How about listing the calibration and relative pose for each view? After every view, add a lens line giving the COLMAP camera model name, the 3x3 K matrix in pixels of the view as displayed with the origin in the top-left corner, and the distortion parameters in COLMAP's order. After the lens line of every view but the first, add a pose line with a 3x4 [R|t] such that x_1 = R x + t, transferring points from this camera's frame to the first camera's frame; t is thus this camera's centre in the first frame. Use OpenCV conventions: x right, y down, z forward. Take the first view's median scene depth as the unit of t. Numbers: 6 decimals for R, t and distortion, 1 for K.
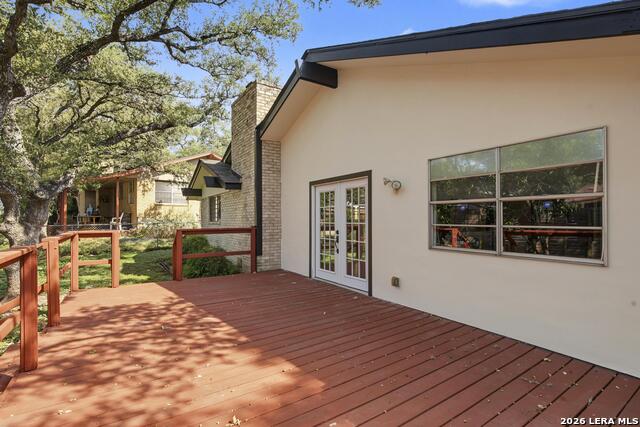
lens RADIAL K [[304.1, 0, 319.7], [0, 304.1, 217.1], [0, 0, 1]] dist [0.006126, 0.001251]
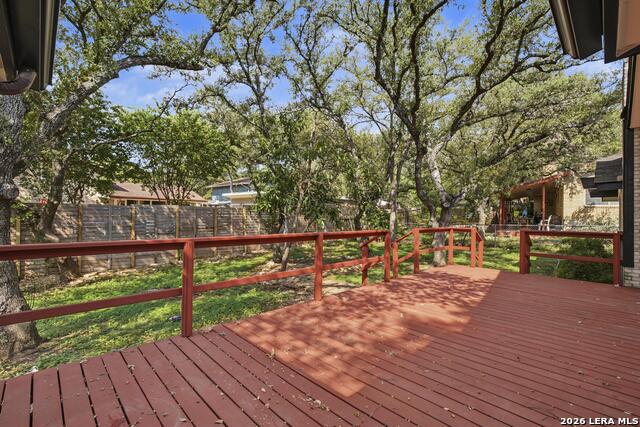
lens RADIAL K [[293.1, 0, 317.6], [0, 293.1, 211.0], [0, 0, 1]] dist [-0.008759, 0.001412]
pose [[0.186508, -0.014039, -0.982353, 0.913091], [-0.014564, 0.999749, -0.017053, -0.001645], [0.982346, 0.017487, 0.186257, 0.031150]]
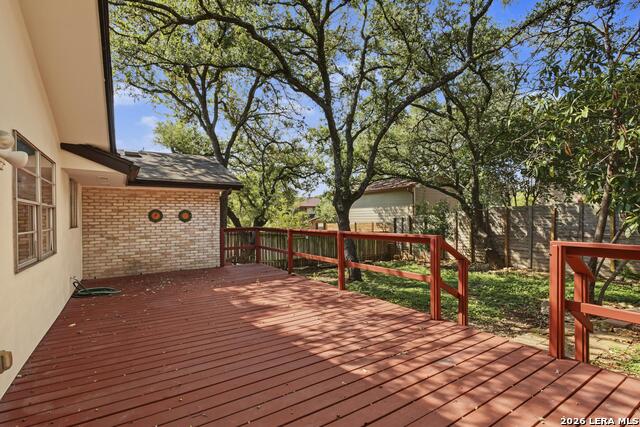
lens RADIAL K [[304.1, 0, 319.9], [0, 304.1, 214.7], [0, 0, 1]] dist [0.006126, 0.001251]
pose [[-0.999710, 0.017602, 0.016455, -0.327434], [0.017414, 0.999783, -0.011466, 0.003720], [-0.016654, -0.011176, -0.999799, 1.893526]]
